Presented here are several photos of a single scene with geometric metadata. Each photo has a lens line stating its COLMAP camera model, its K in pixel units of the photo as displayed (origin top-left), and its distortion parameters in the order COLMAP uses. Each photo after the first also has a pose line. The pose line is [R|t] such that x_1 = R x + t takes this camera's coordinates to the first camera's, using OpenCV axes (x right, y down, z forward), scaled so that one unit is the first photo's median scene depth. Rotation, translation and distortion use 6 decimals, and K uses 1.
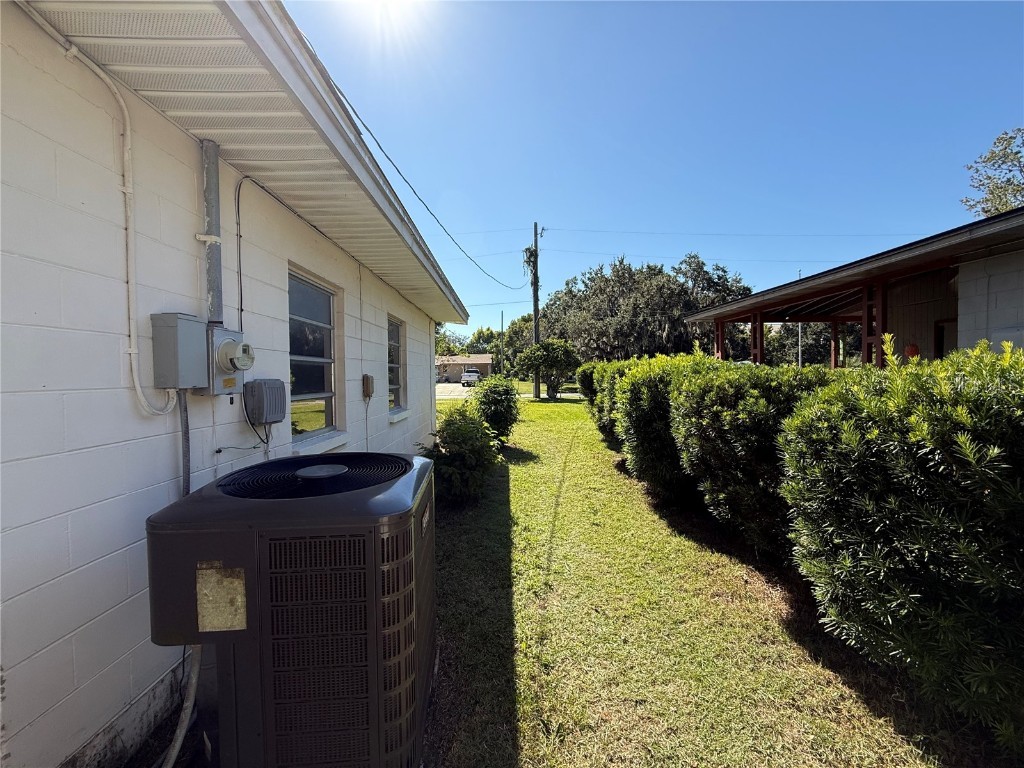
lens RADIAL K [[408.0, 0, 513.9], [0, 408.0, 385.0], [0, 0, 1]] dist [0.000380, -0.000062]
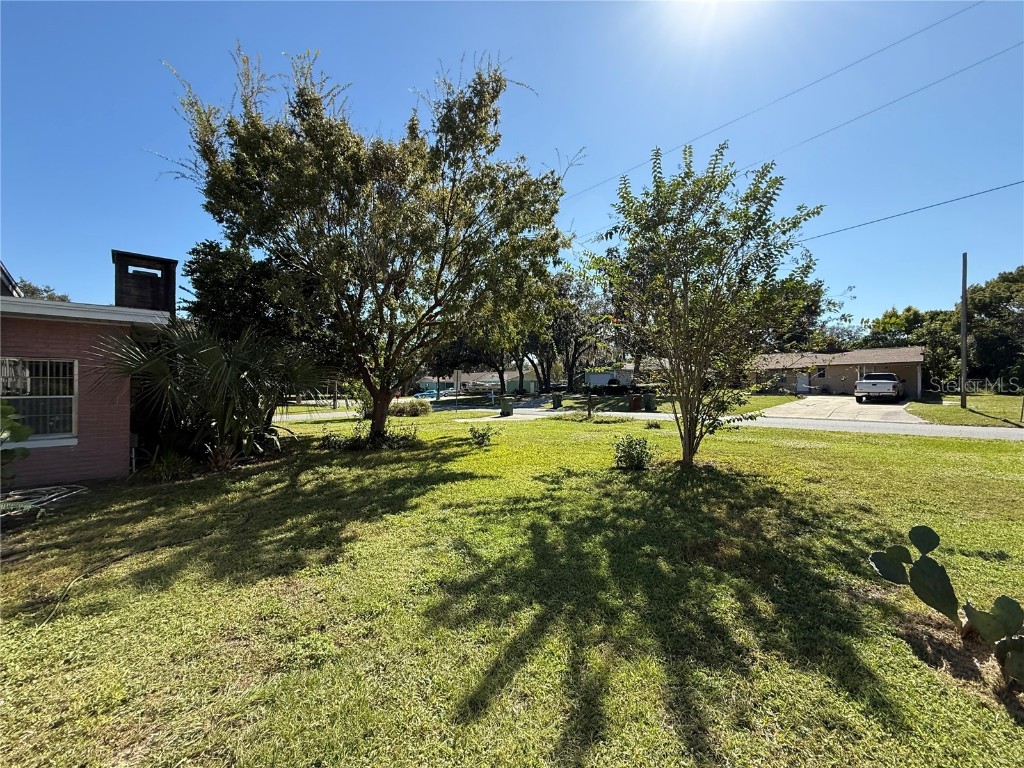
lens RADIAL K [[408.0, 0, 512.7], [0, 408.0, 385.6], [0, 0, 1]] dist [0.000380, -0.000062]
pose [[0.681399, 0.009379, -0.731852, -0.026805], [-0.019003, 0.999808, -0.004880, -0.006352], [0.731666, 0.017233, 0.681446, 0.184723]]
